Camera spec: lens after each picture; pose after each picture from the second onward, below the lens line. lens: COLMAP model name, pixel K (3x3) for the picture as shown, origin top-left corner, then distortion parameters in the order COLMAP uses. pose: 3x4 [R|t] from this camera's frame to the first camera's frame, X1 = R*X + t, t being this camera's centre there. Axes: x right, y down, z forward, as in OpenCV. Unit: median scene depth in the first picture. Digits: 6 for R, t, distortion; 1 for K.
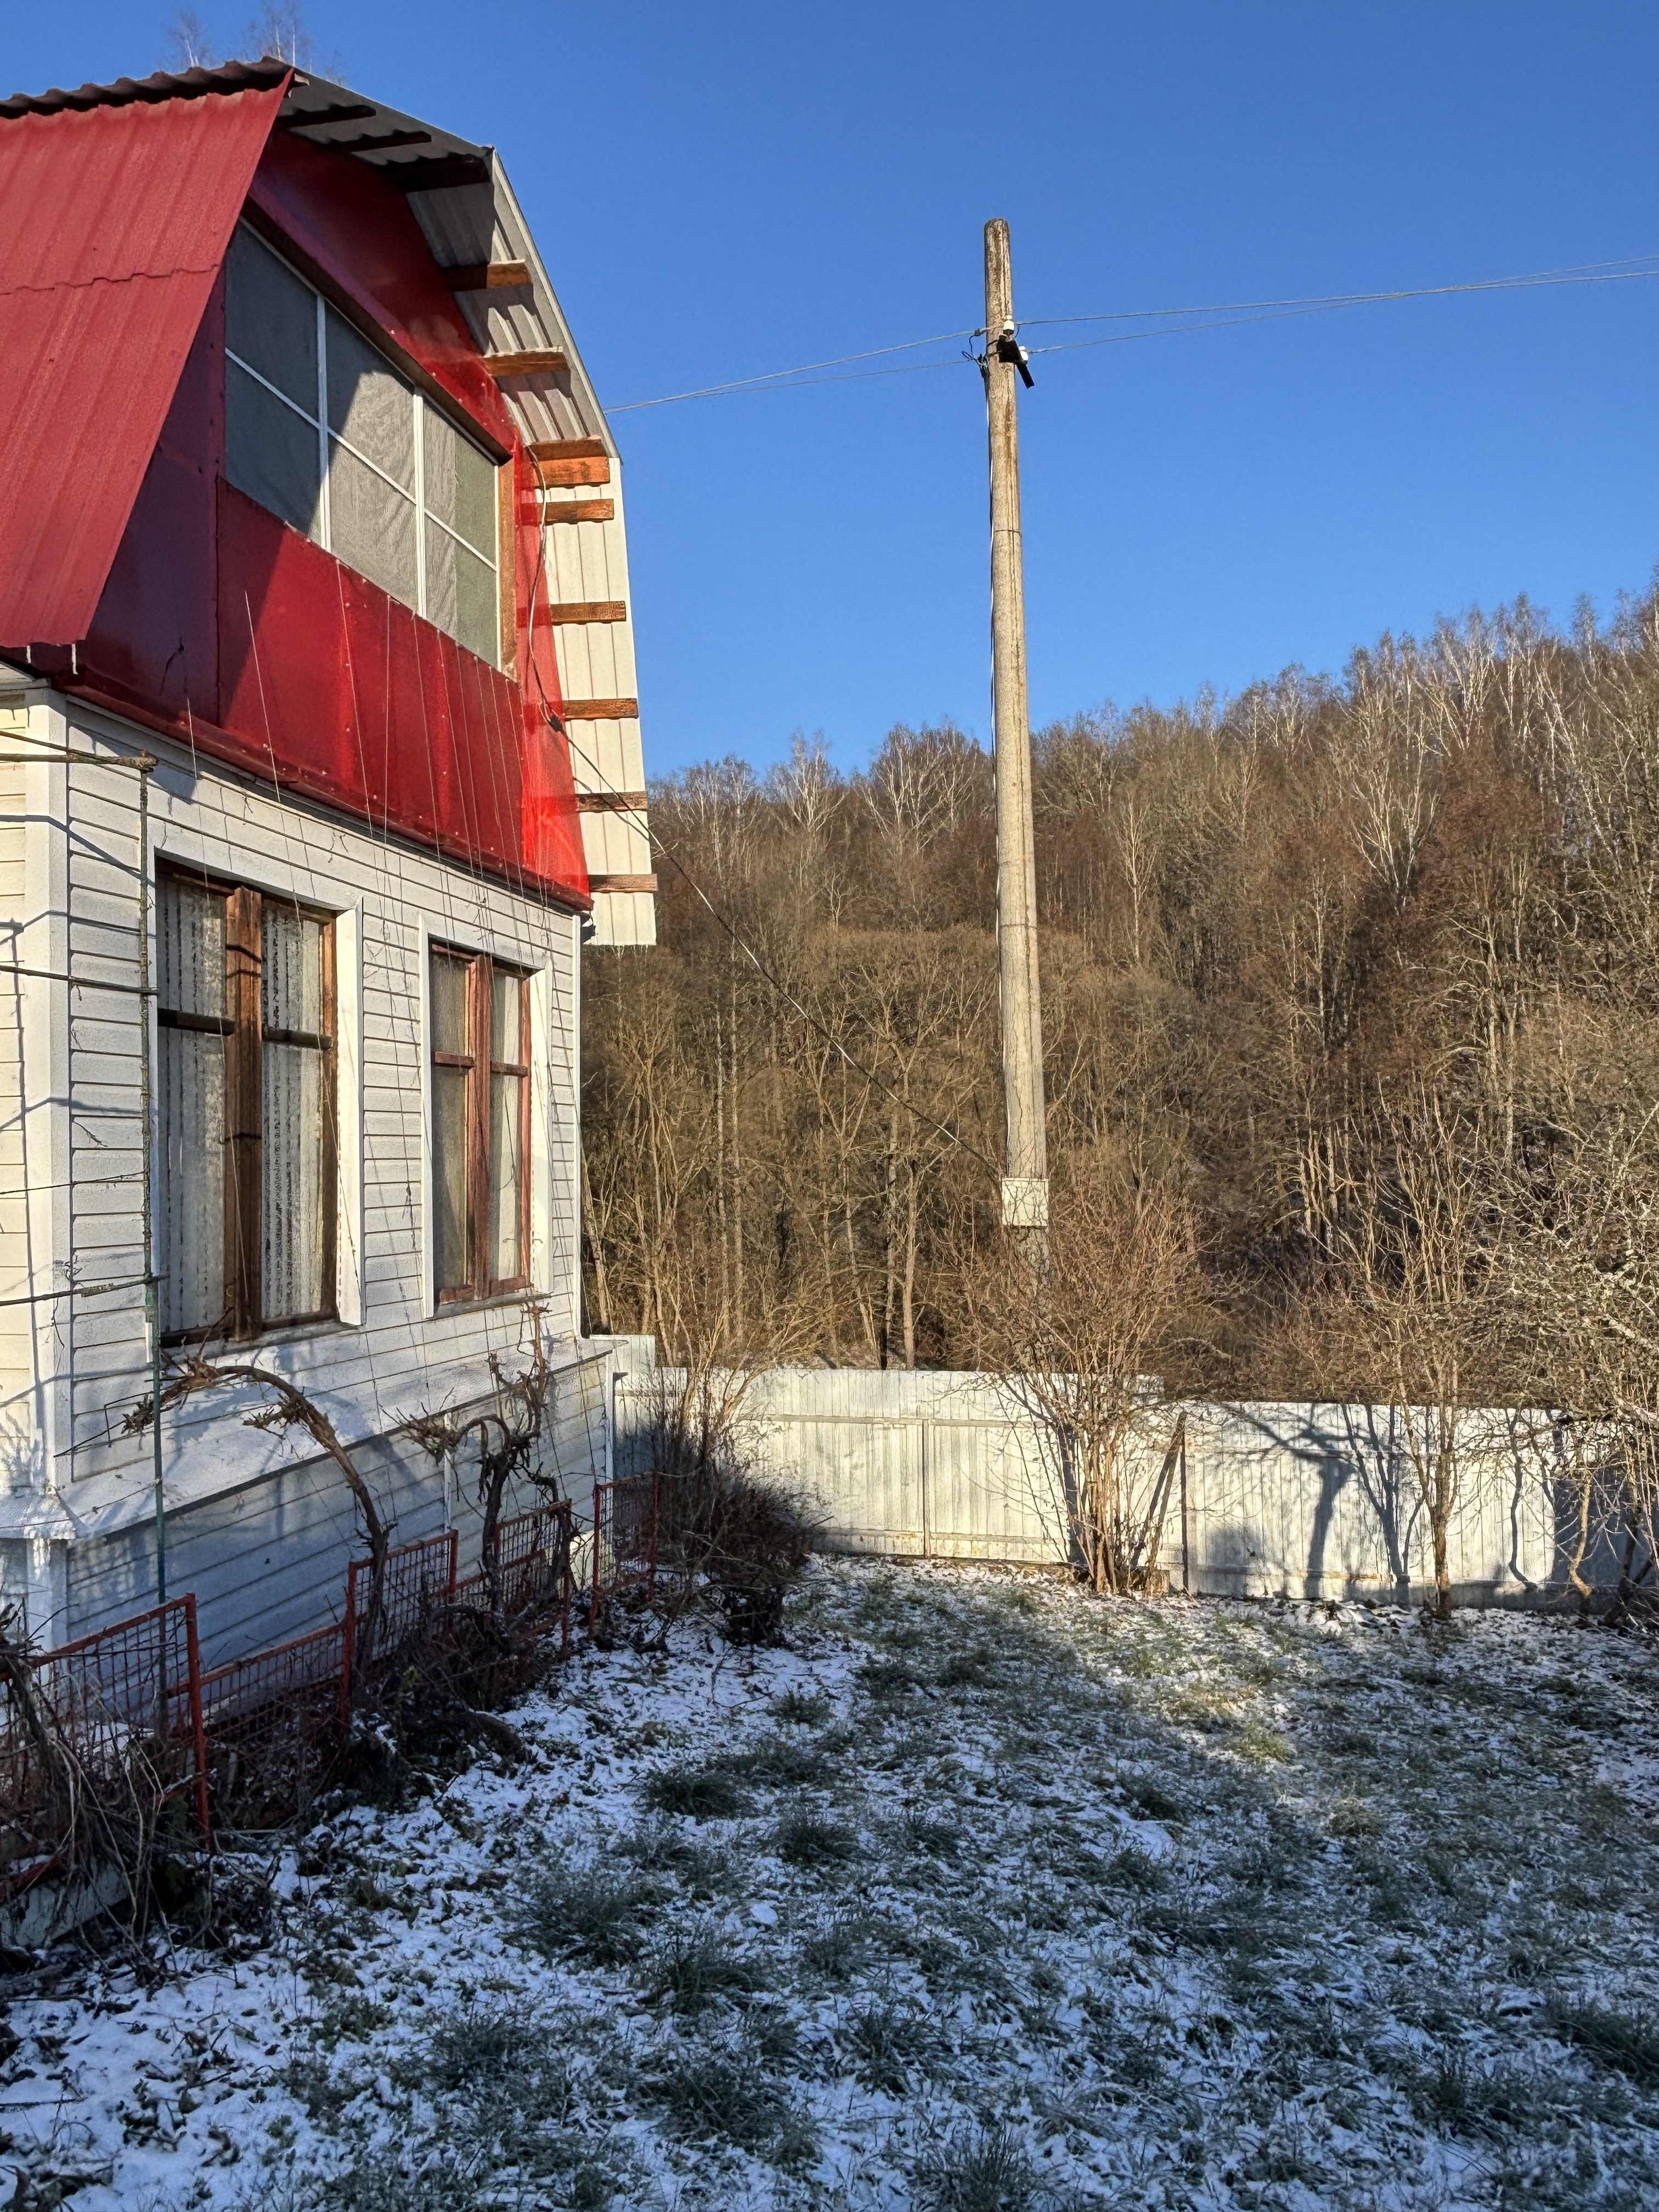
lens RADIAL K [[1669.8, 0, 842.3], [0, 1669.8, 1108.1], [0, 0, 1]] dist [0.071656, -0.110377]
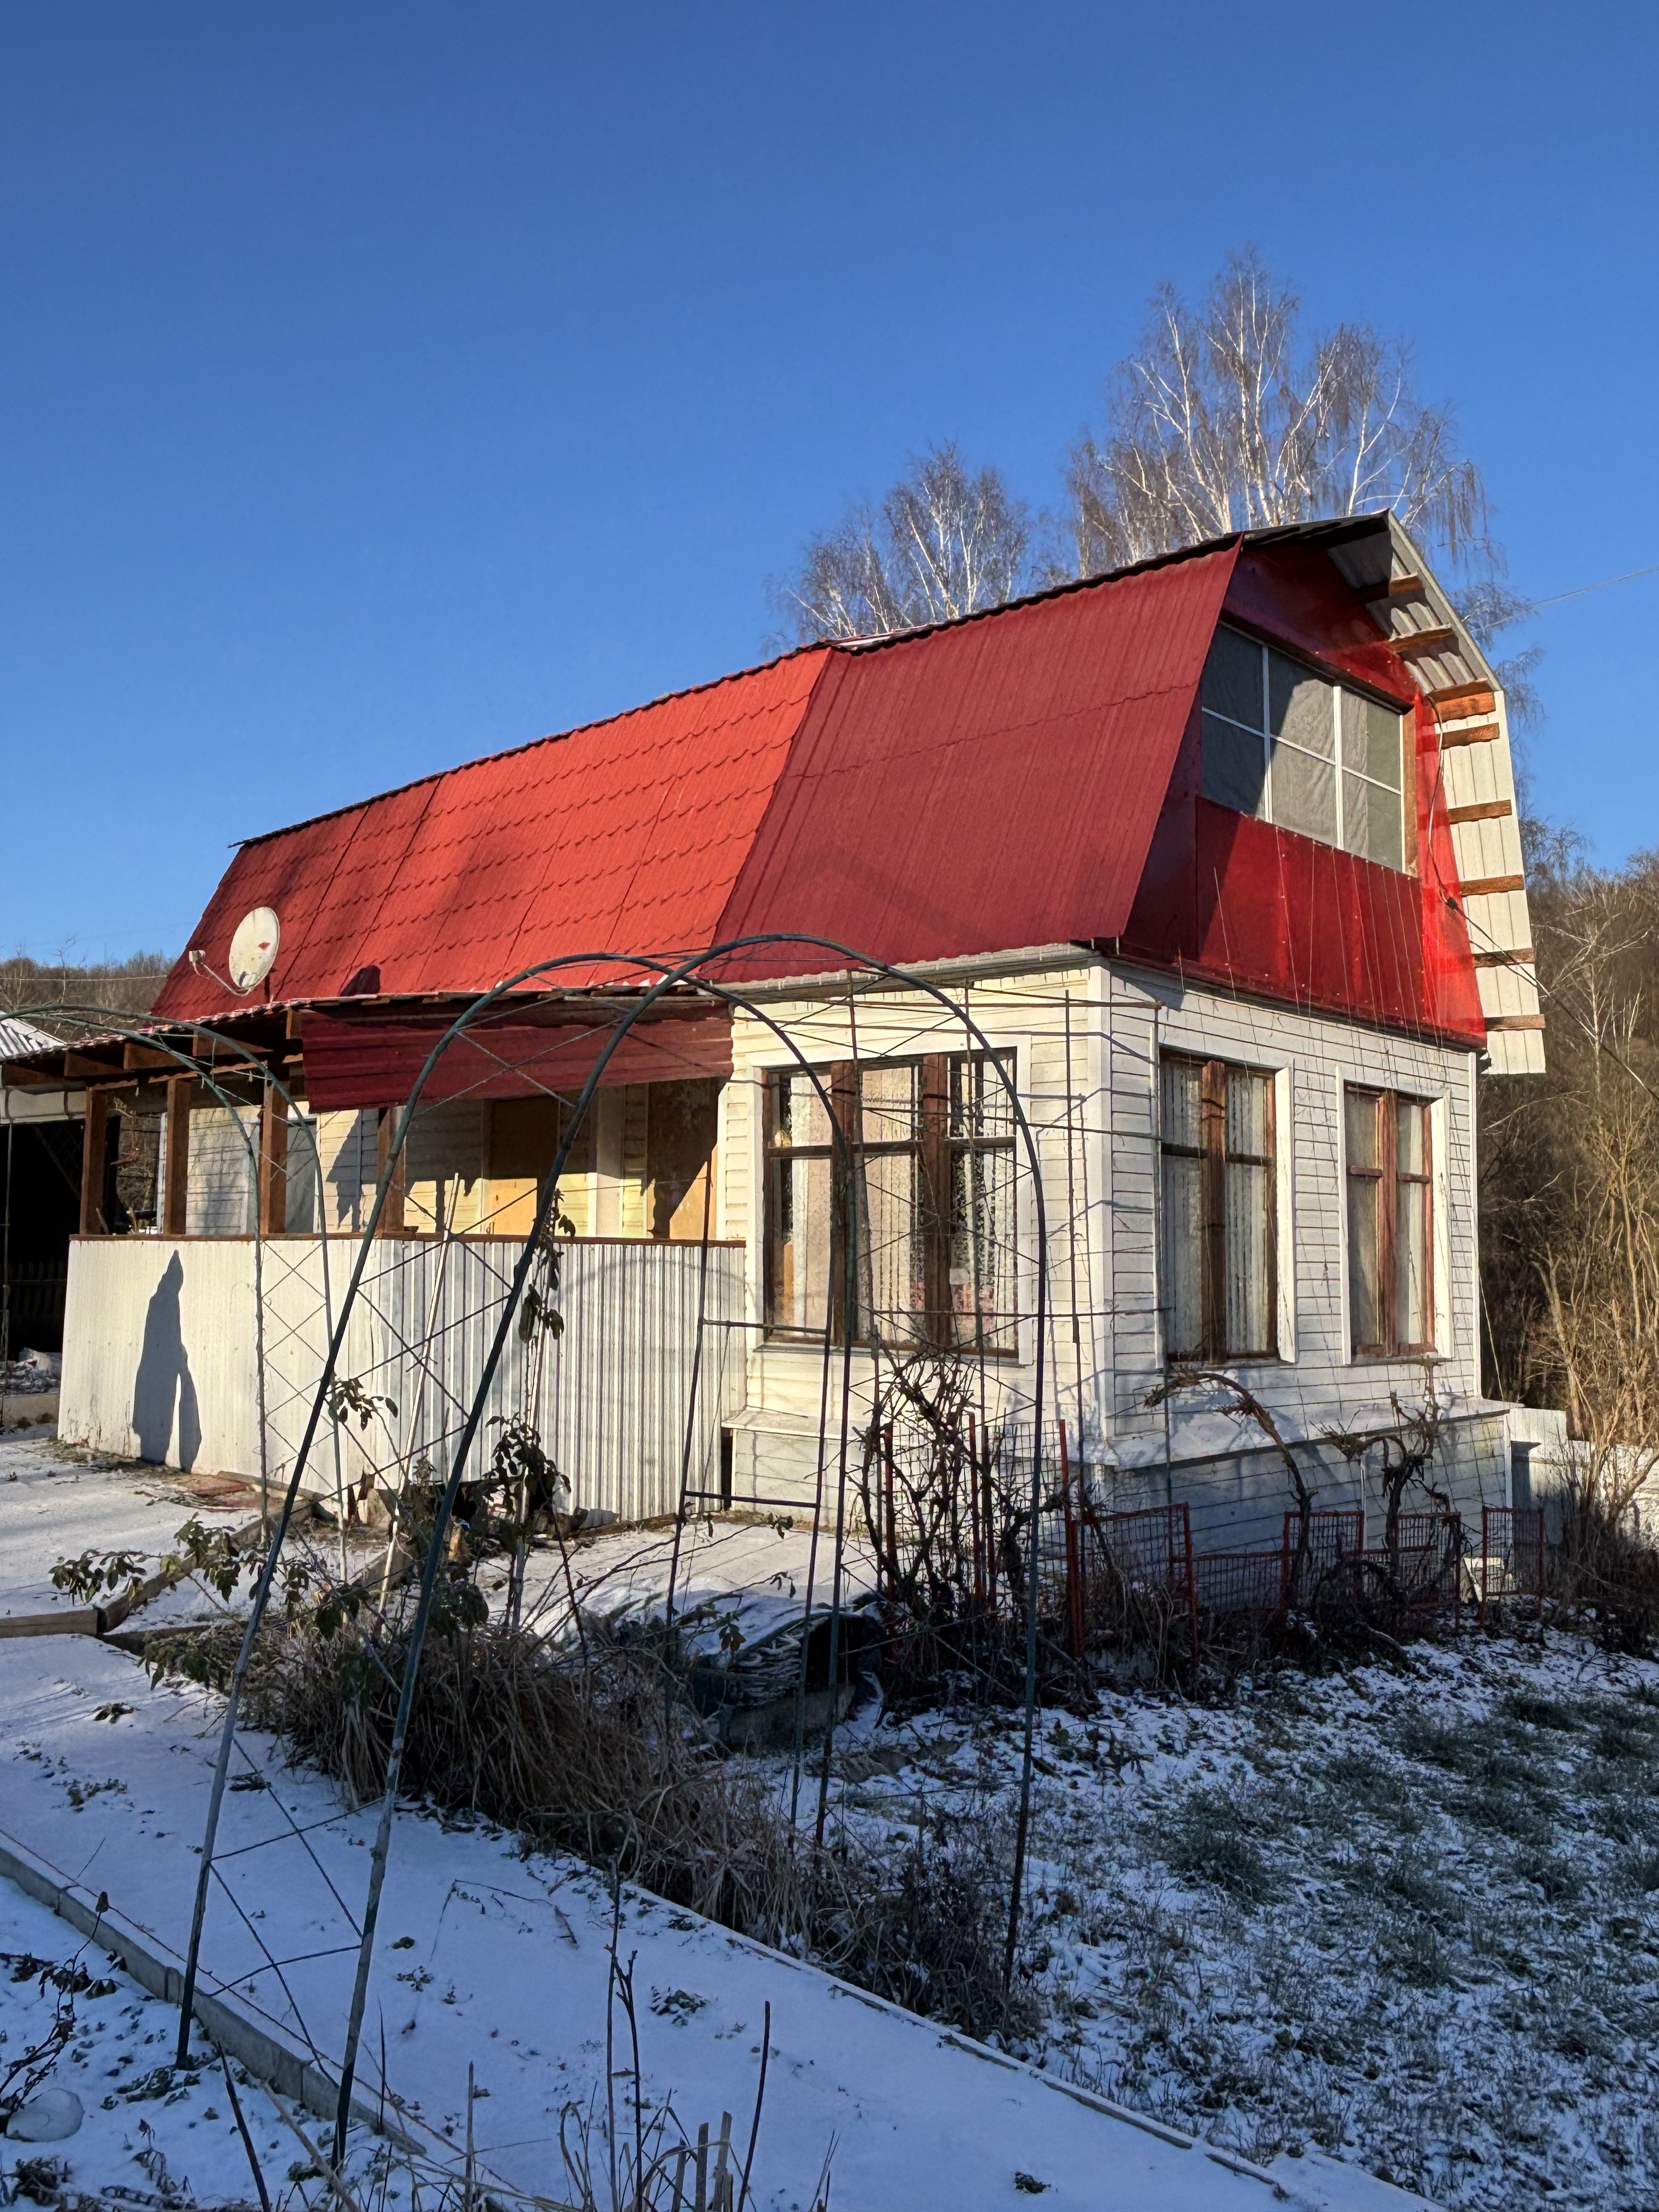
lens RADIAL K [[1669.8, 0, 842.3], [0, 1669.8, 1108.1], [0, 0, 1]] dist [0.071656, -0.110377]
pose [[0.847381, -0.023274, -0.530475, 0.140370], [-0.007442, 0.998420, -0.055692, -0.002237], [0.530933, 0.051140, 0.845869, -0.393788]]
